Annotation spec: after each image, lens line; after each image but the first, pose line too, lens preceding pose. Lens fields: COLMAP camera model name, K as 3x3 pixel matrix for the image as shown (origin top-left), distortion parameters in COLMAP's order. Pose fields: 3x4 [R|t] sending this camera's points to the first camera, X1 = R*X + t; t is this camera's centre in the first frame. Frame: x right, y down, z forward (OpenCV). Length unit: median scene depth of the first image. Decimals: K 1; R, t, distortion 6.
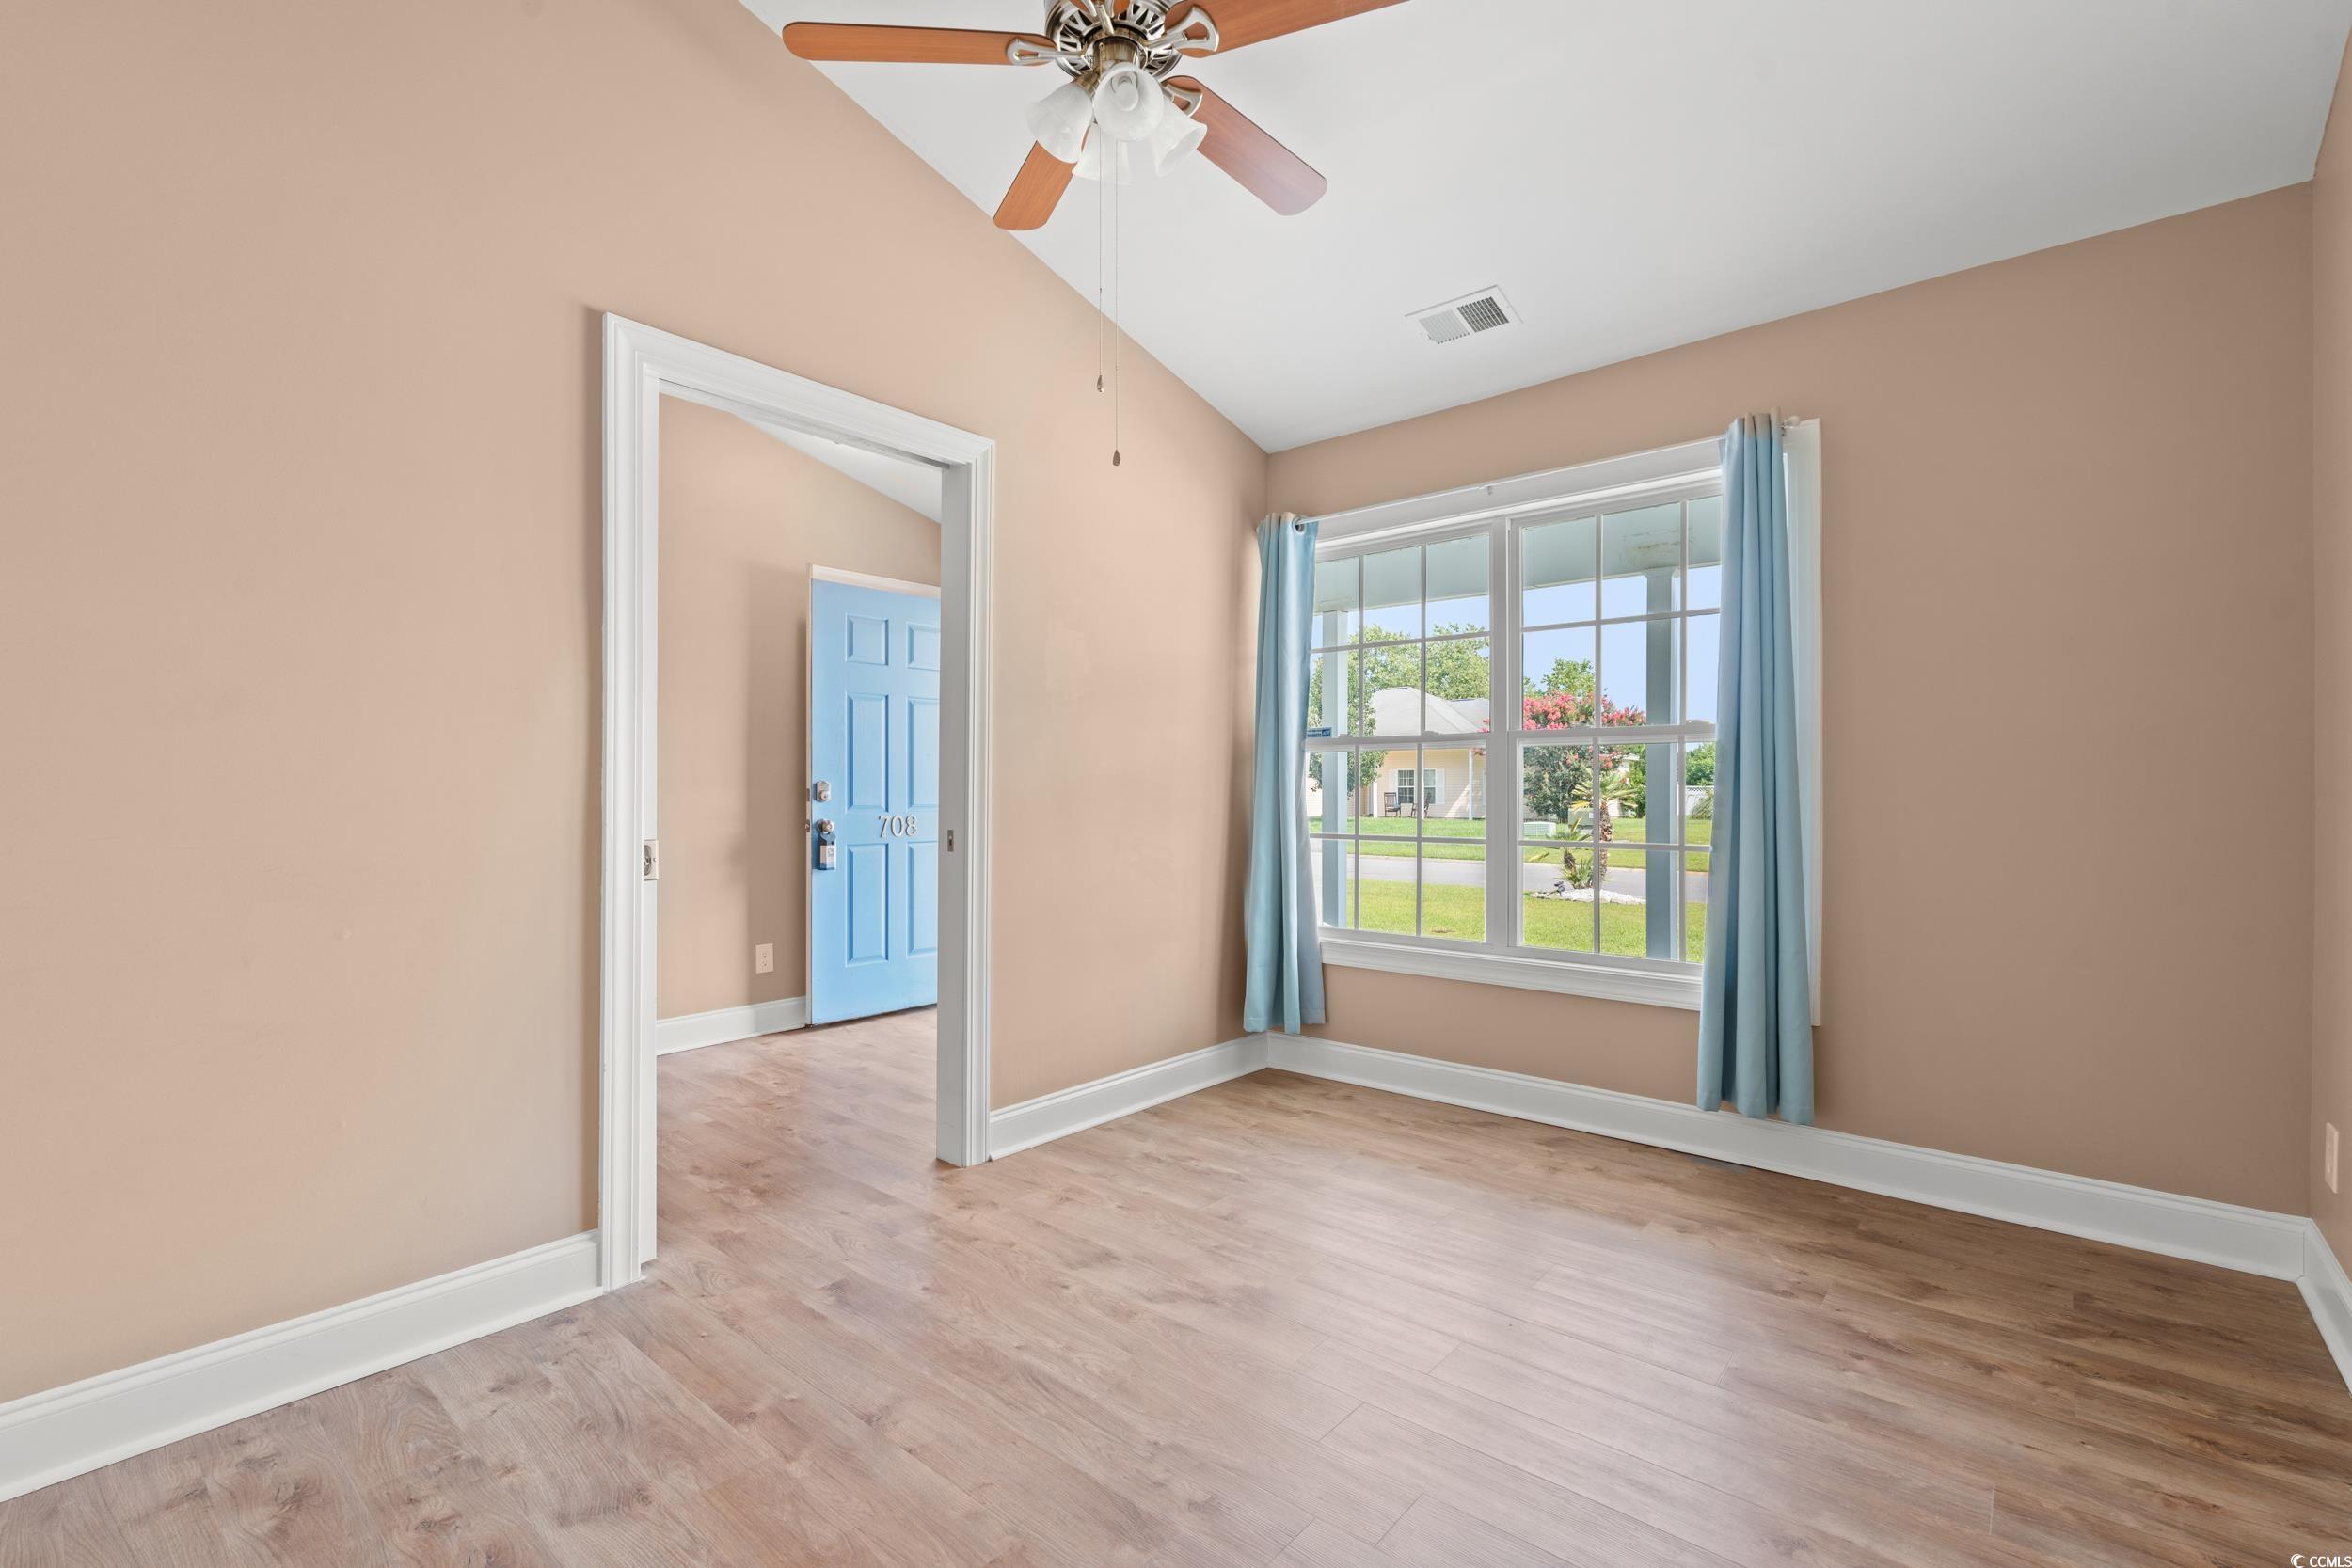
lens RADIAL K [[1035.3, 0, 1173.8], [0, 1035.3, 806.5], [0, 0, 1]] dist [-0.004747, 0.000096]
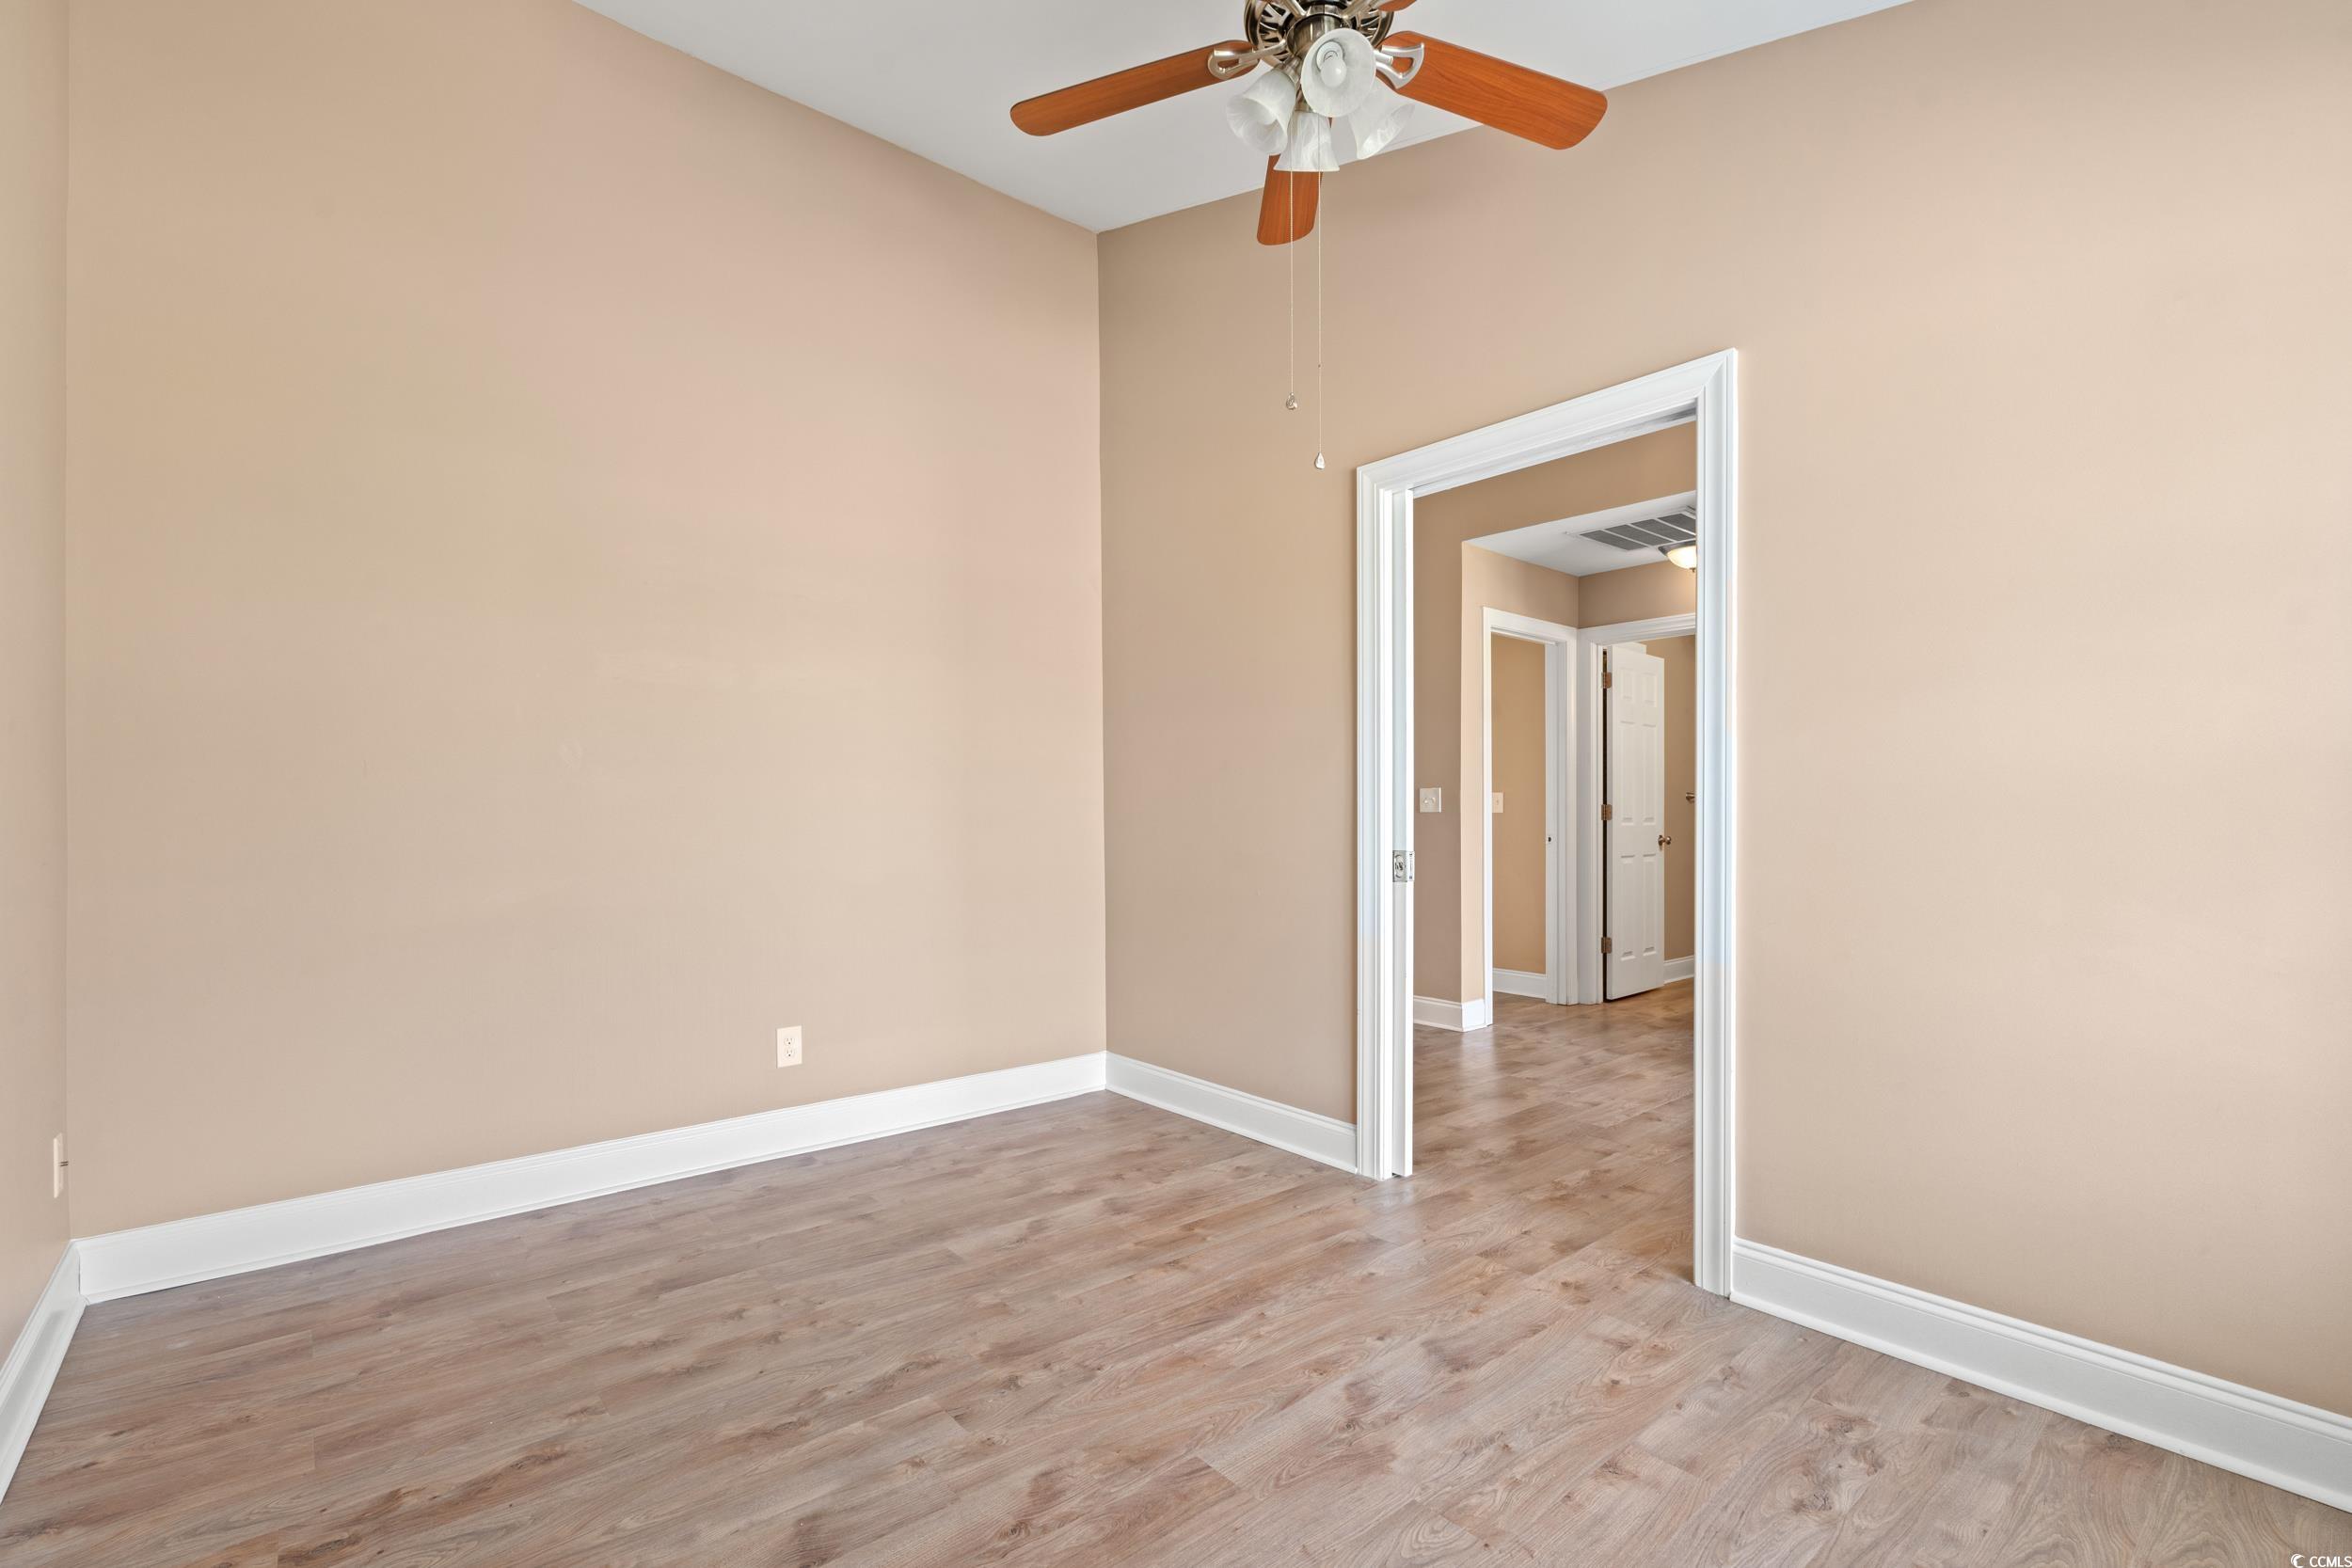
lens RADIAL K [[1035.3, 0, 1173.8], [0, 1035.3, 806.5], [0, 0, 1]] dist [-0.004747, 0.000096]
pose [[-0.146115, -0.006670, -0.989245, 0.846032], [-0.022434, 0.999742, -0.003427, -0.008358], [0.989013, 0.021692, -0.146227, 0.938559]]
